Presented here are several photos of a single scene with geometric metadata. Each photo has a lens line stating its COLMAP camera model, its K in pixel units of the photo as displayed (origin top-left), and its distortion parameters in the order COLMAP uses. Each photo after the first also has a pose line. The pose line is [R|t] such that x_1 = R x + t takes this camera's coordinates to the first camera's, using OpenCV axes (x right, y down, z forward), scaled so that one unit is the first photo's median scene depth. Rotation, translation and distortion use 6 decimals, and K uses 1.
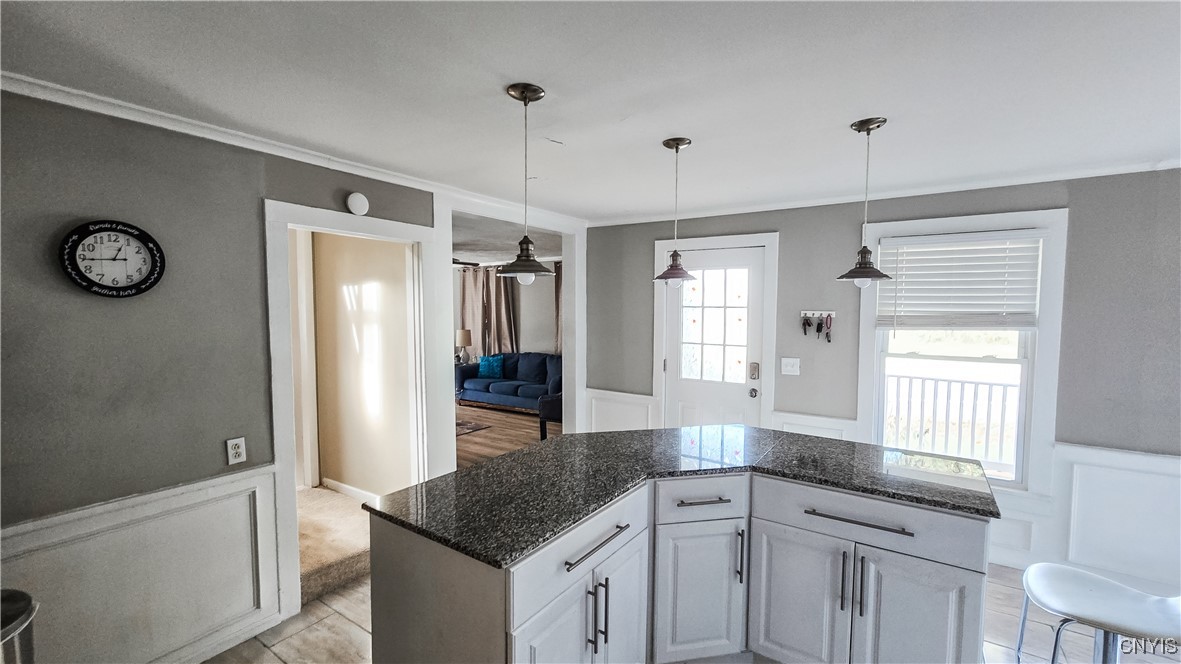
lens RADIAL K [[484.0, 0, 591.7], [0, 484.0, 335.8], [0, 0, 1]] dist [-0.000296, 0.000172]
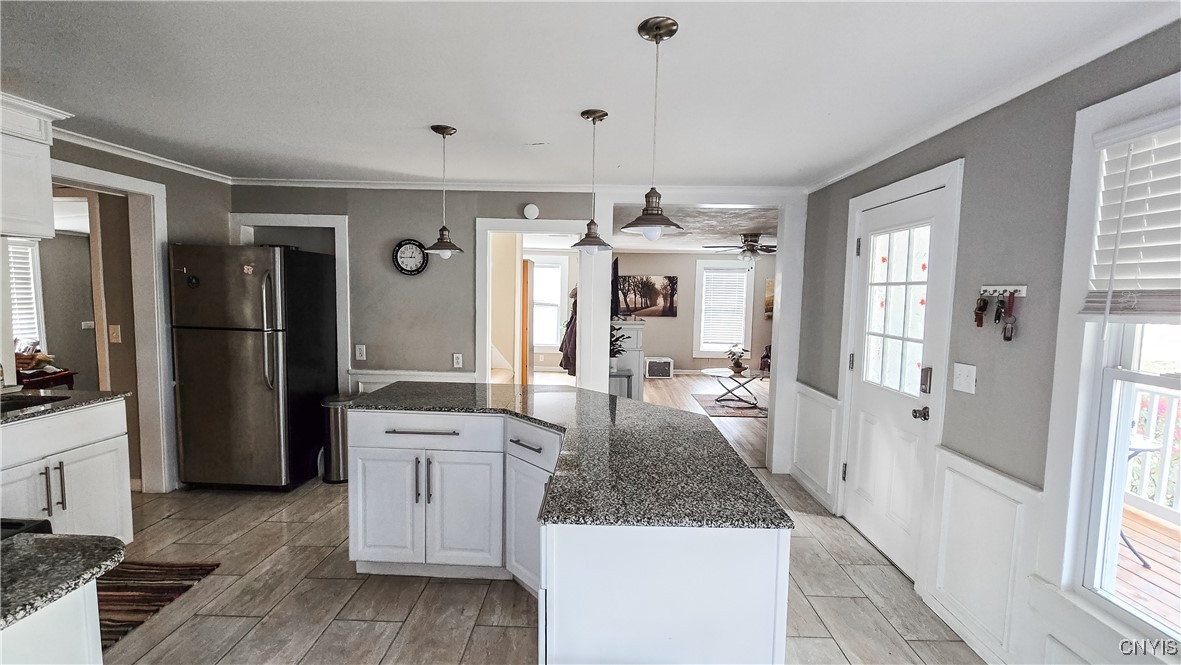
lens RADIAL K [[484.0, 0, 591.7], [0, 484.0, 336.3], [0, 0, 1]] dist [-0.000296, 0.000172]
pose [[0.540625, 0.080453, -0.837408, 0.709439], [-0.070396, 0.996252, 0.050266, 0.014336], [0.838313, 0.031775, 0.544262, 0.294670]]
